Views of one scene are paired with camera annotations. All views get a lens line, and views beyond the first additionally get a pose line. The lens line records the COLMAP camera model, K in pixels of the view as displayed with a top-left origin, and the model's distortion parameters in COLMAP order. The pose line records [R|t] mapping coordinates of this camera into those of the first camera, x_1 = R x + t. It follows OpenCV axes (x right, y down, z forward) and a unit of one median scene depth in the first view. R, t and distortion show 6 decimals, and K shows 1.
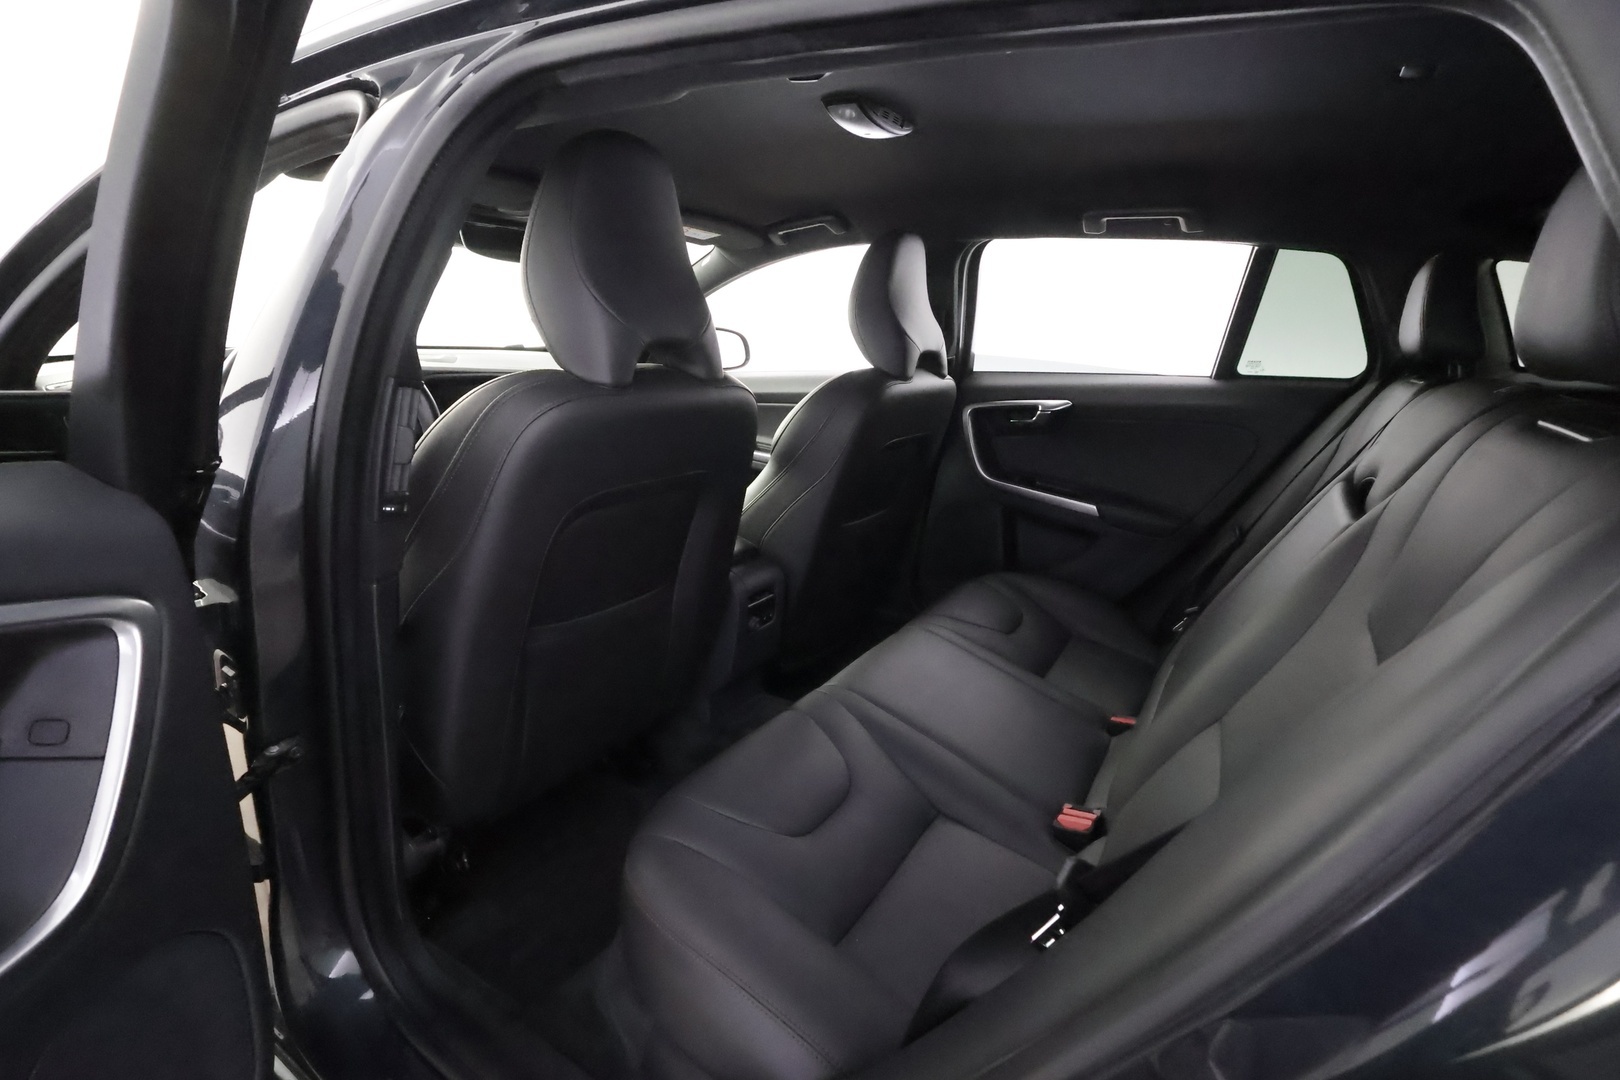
lens RADIAL K [[755.4, 0, 809.9], [0, 755.4, 541.5], [0, 0, 1]] dist [-0.007449, -0.000064]
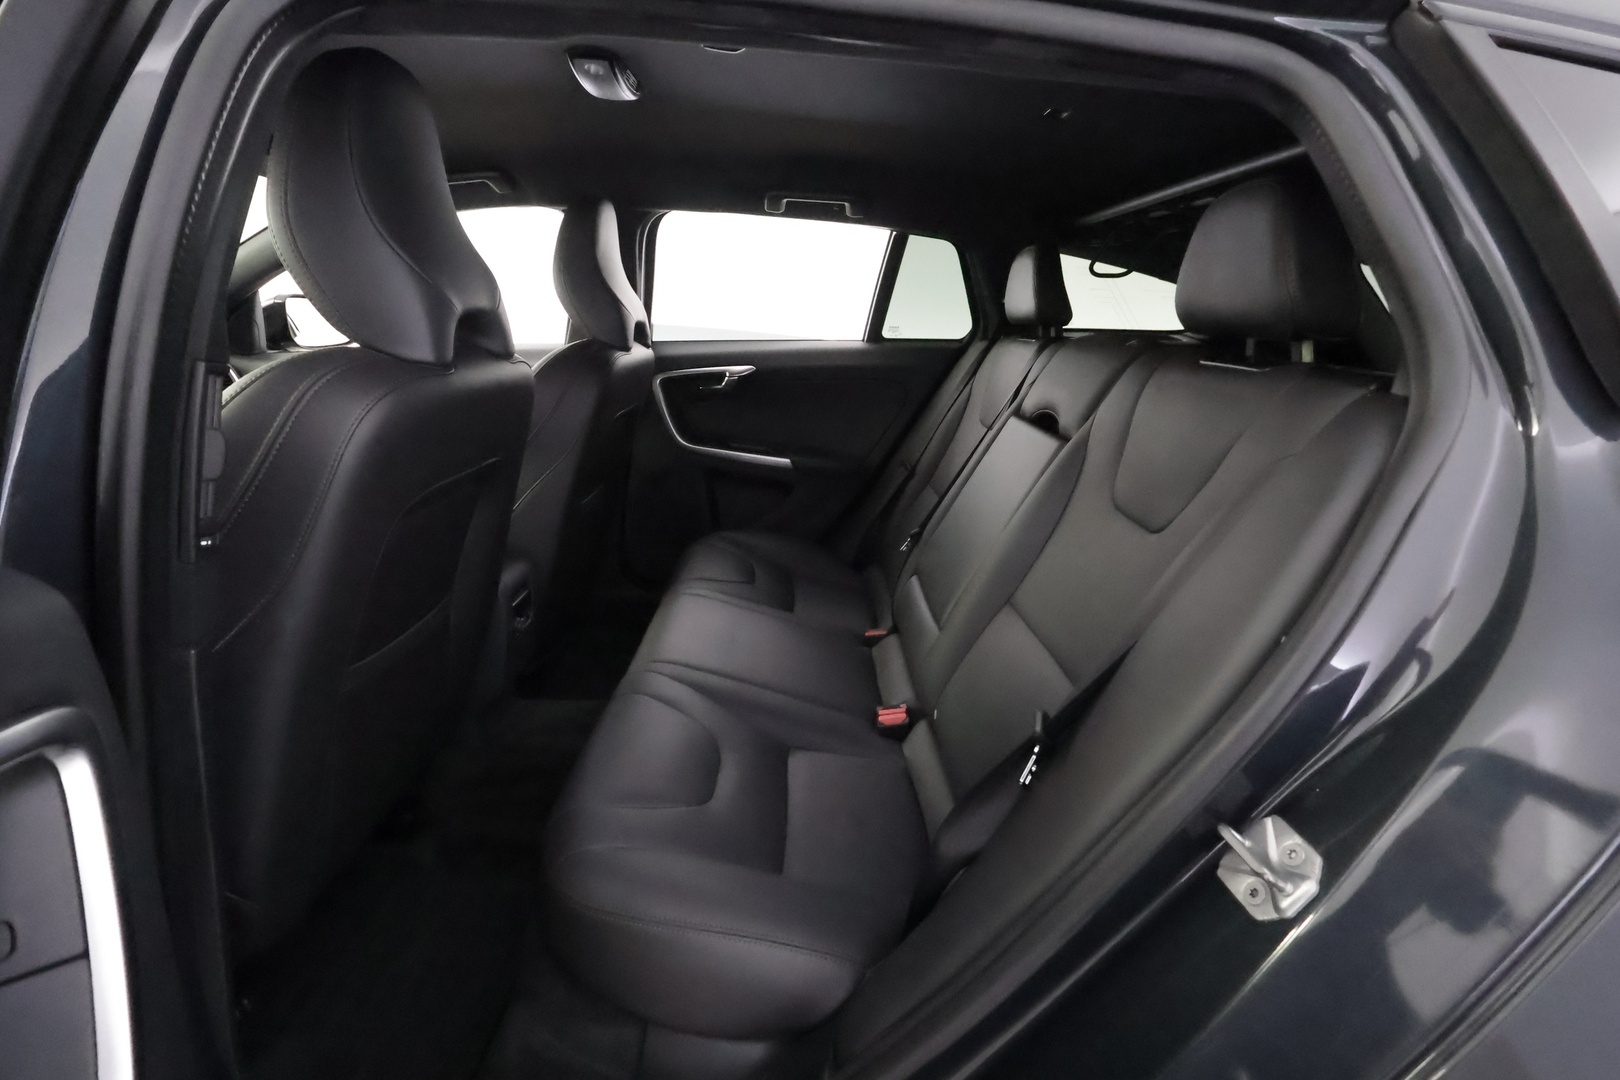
lens RADIAL K [[753.6, 0, 808.3], [0, 753.6, 536.2], [0, 0, 1]] dist [0.006495, 0.000043]
pose [[0.842450, -0.156752, 0.515467, -0.222478], [0.141451, 0.987529, 0.069125, -0.008487], [-0.519874, 0.014679, 0.854117, 0.033258]]
